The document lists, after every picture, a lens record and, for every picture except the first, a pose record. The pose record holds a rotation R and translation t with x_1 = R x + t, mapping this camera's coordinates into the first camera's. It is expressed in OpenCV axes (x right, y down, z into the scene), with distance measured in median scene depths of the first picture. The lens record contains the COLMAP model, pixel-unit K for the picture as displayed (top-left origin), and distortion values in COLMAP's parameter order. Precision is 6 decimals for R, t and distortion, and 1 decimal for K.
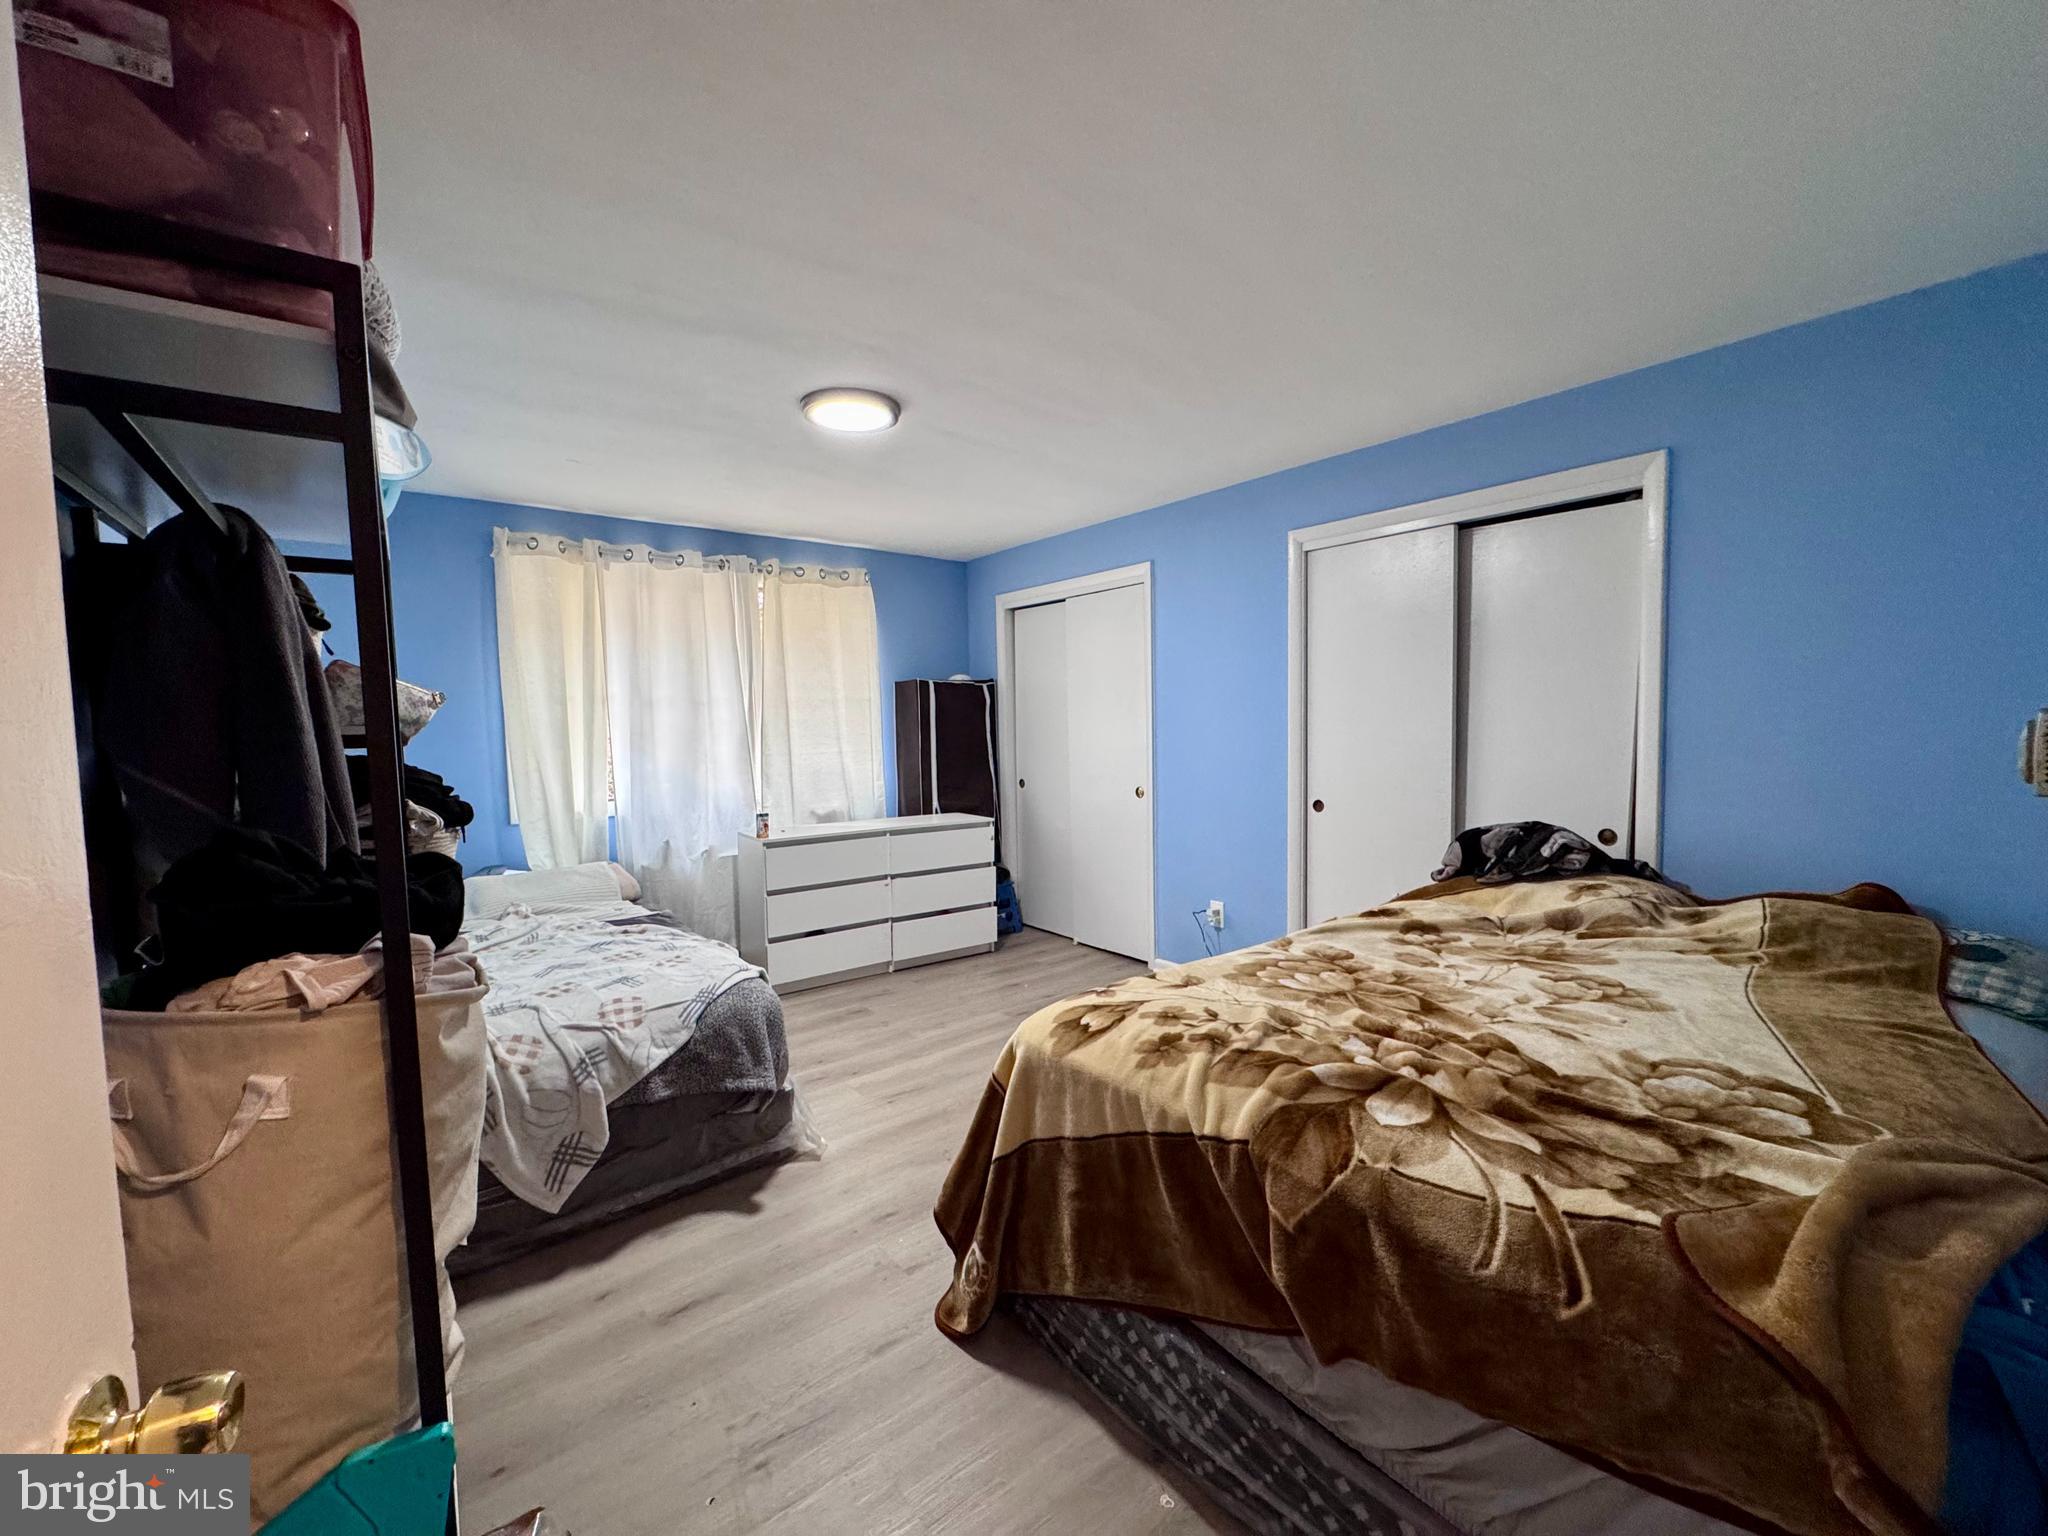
lens RADIAL K [[815.4, 0, 1024.0], [0, 815.4, 768.0], [0, 0, 1]] dist [-0.003994, 0.000530]
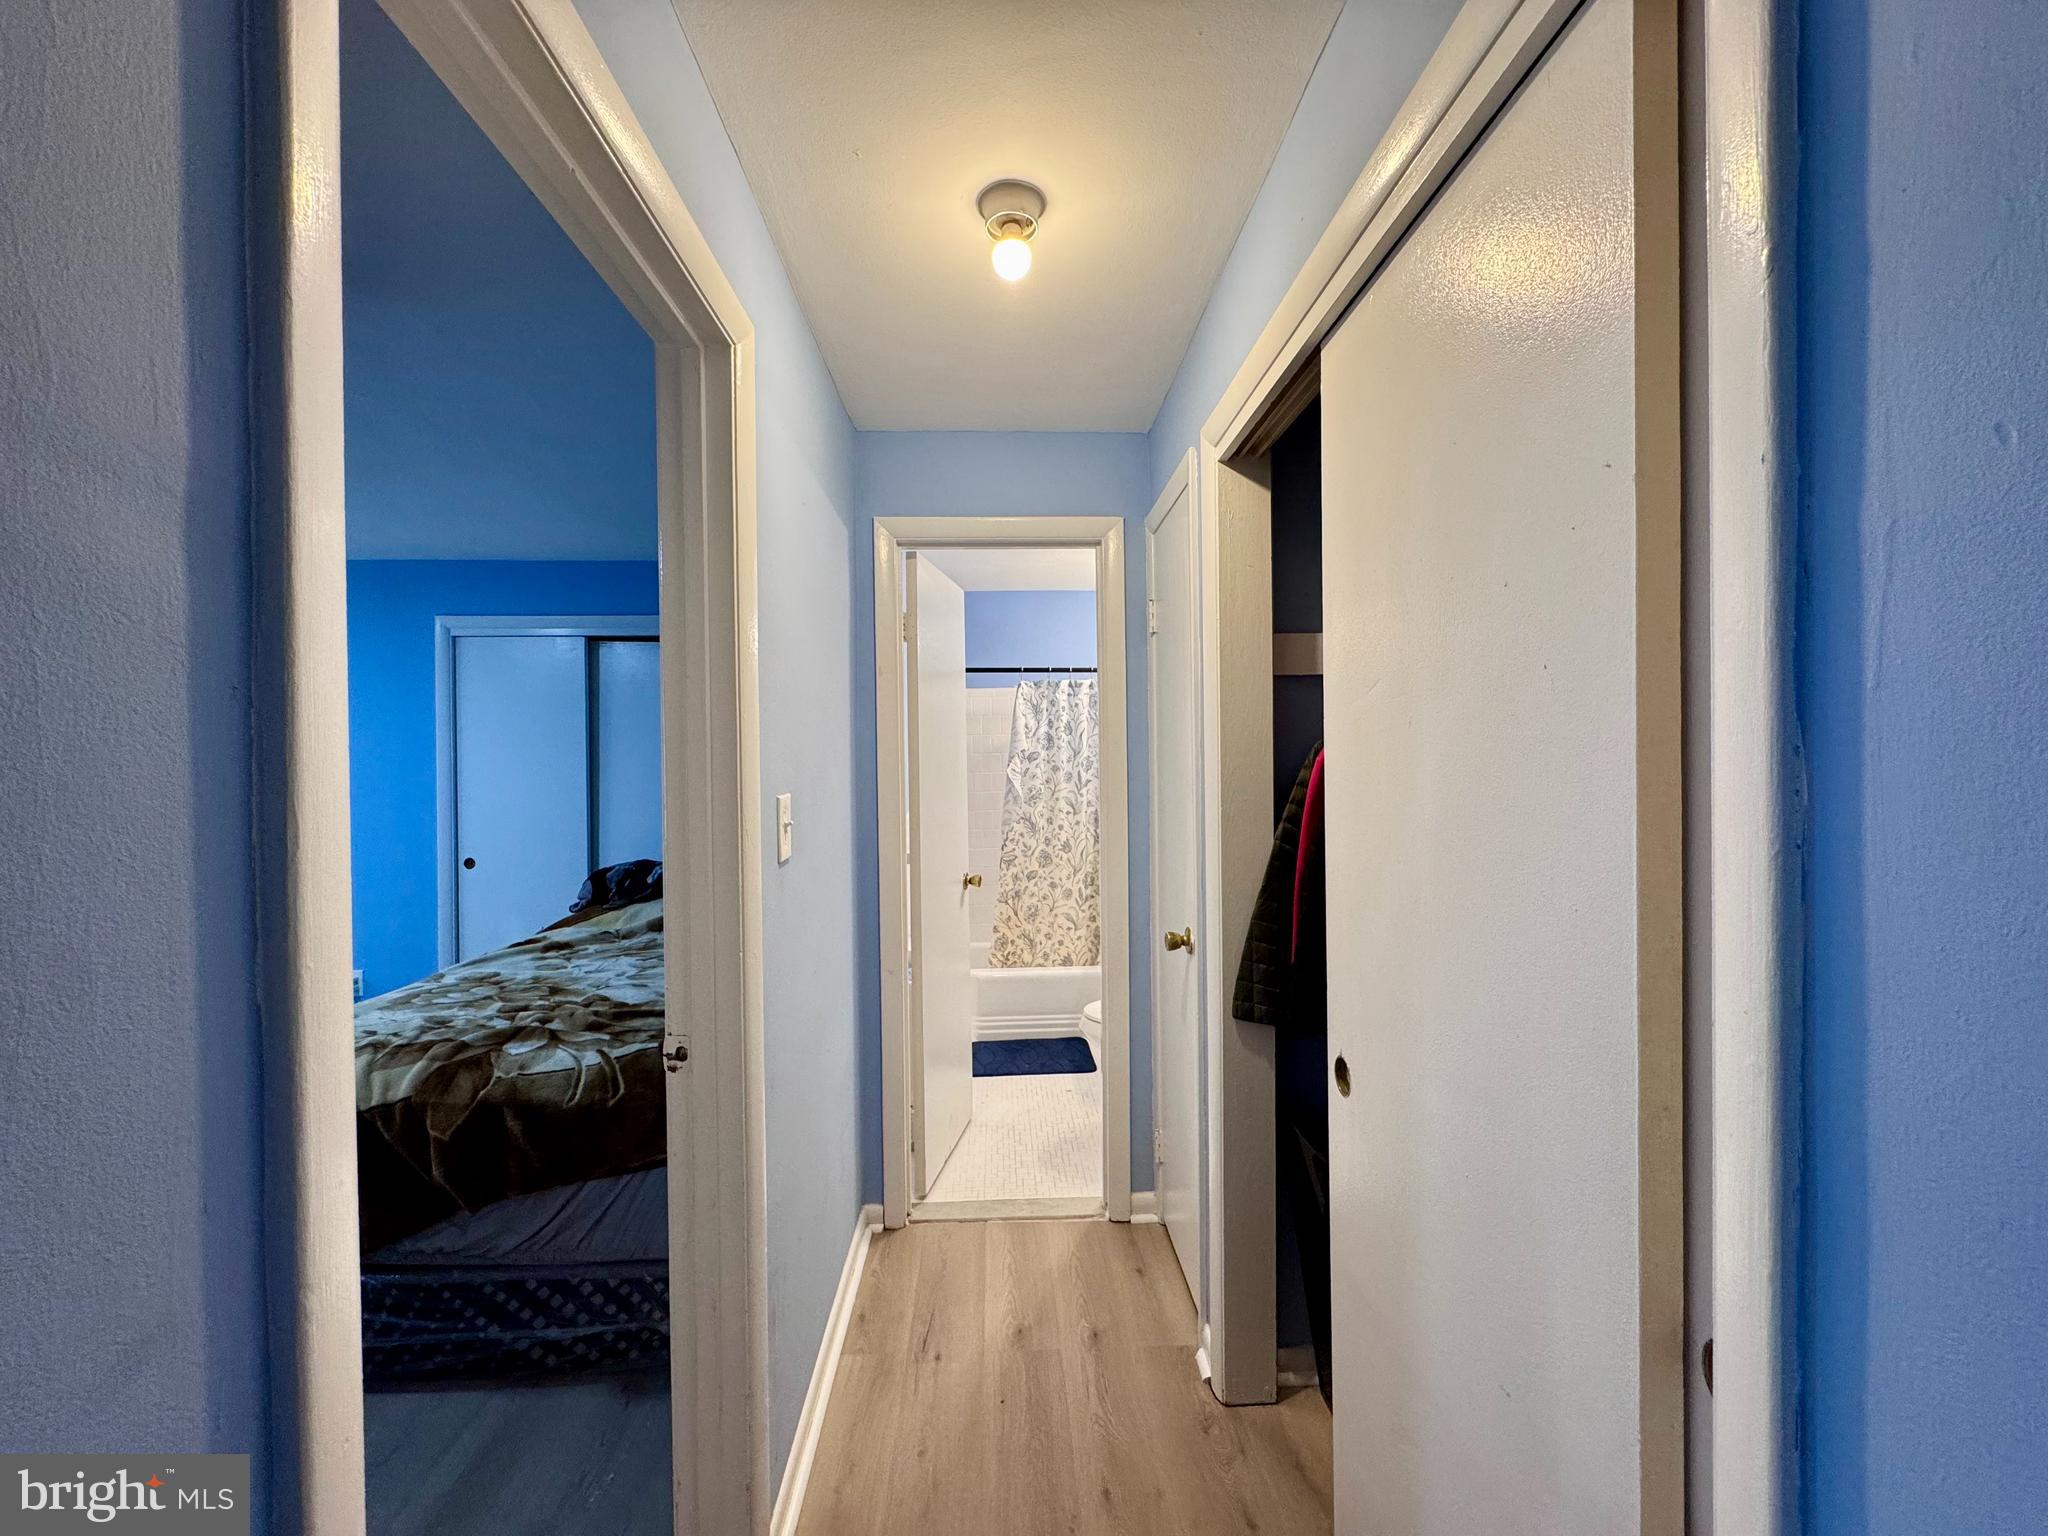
lens RADIAL K [[815.4, 0, 1024.0], [0, 815.4, 768.0], [0, 0, 1]] dist [-0.003994, 0.000530]
pose [[0.589392, 0.009758, 0.807788, -0.205450], [0.045036, 0.997975, -0.044916, 0.001530], [-0.806591, 0.062853, 0.587759, -0.609902]]
